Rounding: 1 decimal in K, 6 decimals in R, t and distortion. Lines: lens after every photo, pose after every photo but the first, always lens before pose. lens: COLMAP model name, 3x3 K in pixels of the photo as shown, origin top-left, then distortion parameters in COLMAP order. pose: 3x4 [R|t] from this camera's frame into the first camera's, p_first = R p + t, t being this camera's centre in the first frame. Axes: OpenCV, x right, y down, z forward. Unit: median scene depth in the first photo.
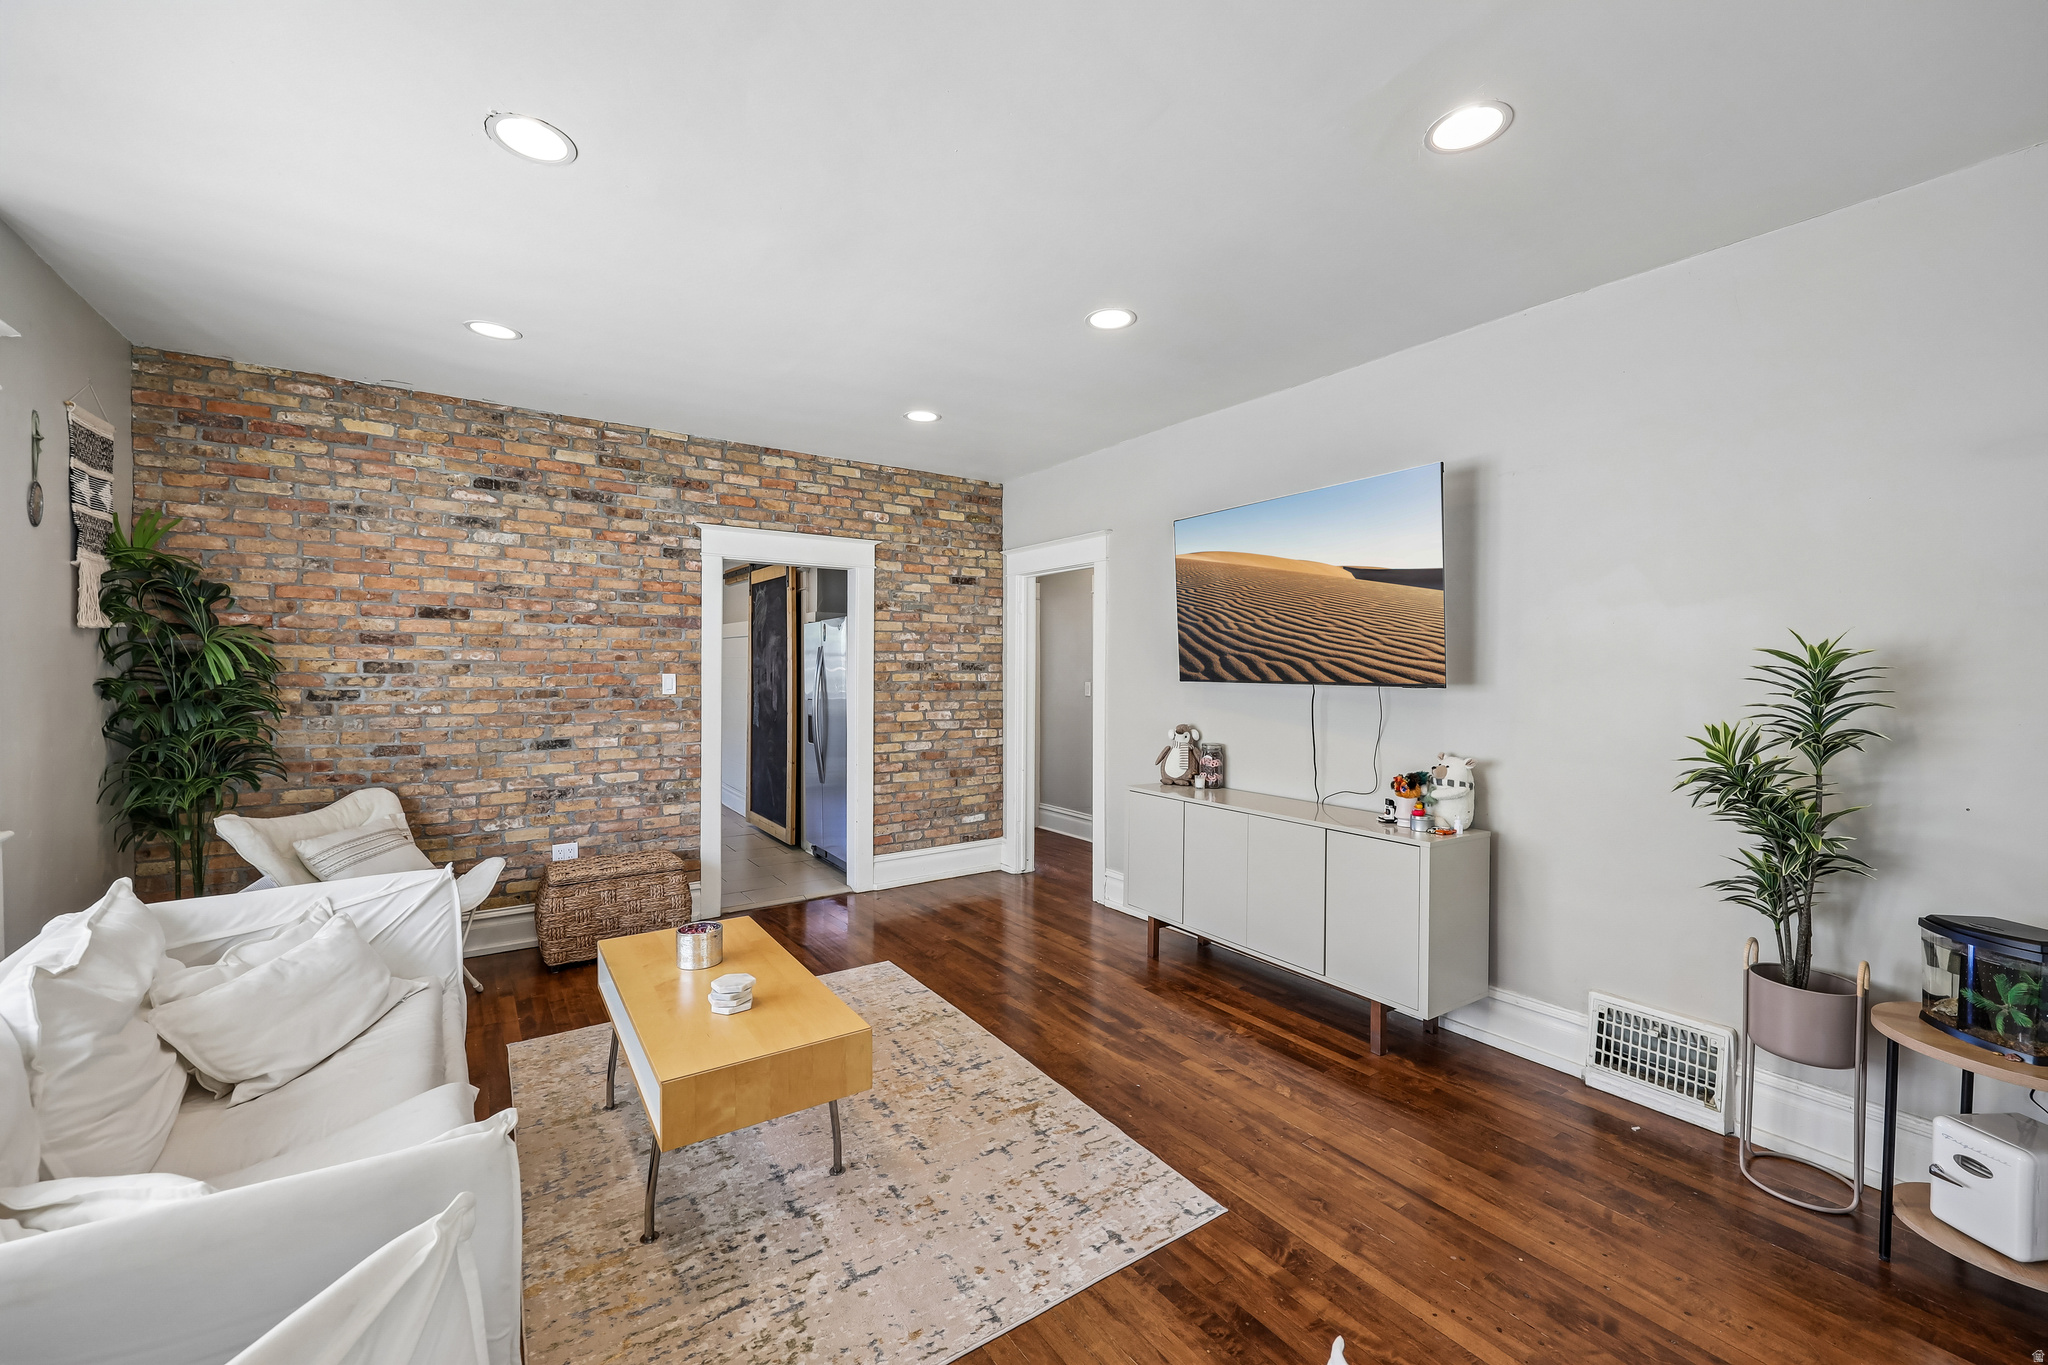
lens RADIAL K [[817.5, 0, 1041.3], [0, 817.5, 676.2], [0, 0, 1]] dist [0.000640, 0.000760]
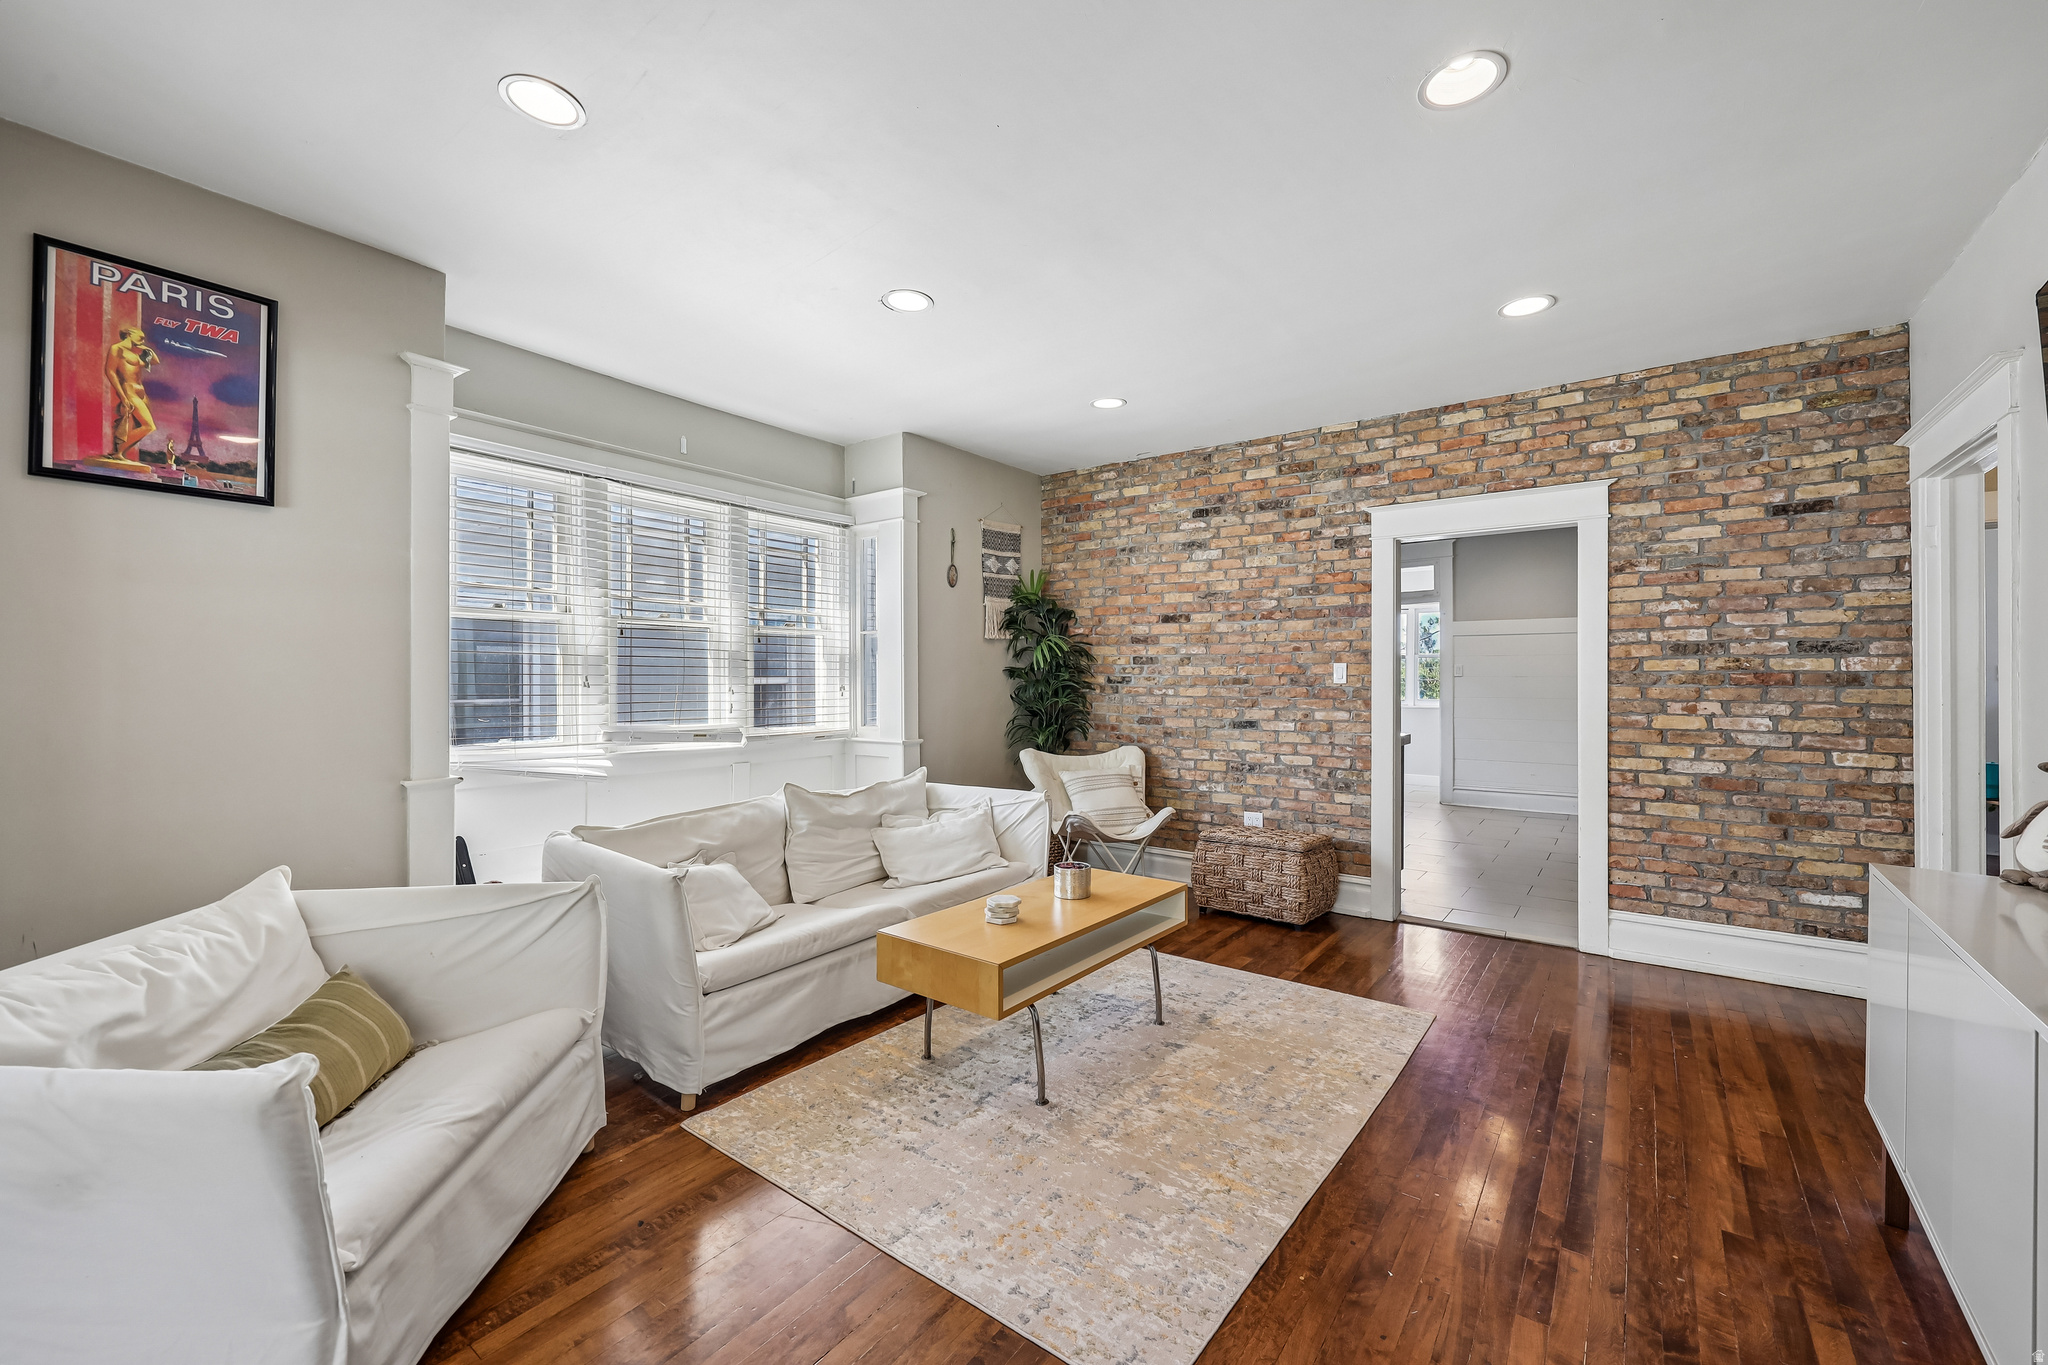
lens RADIAL K [[817.5, 0, 1021.8], [0, 817.5, 677.3], [0, 0, 1]] dist [0.000640, 0.000760]
pose [[0.310697, -0.004110, -0.950500, 0.397929], [-0.008699, 0.999936, -0.007167, 0.026261], [0.950469, 0.010495, 0.310642, 0.326267]]
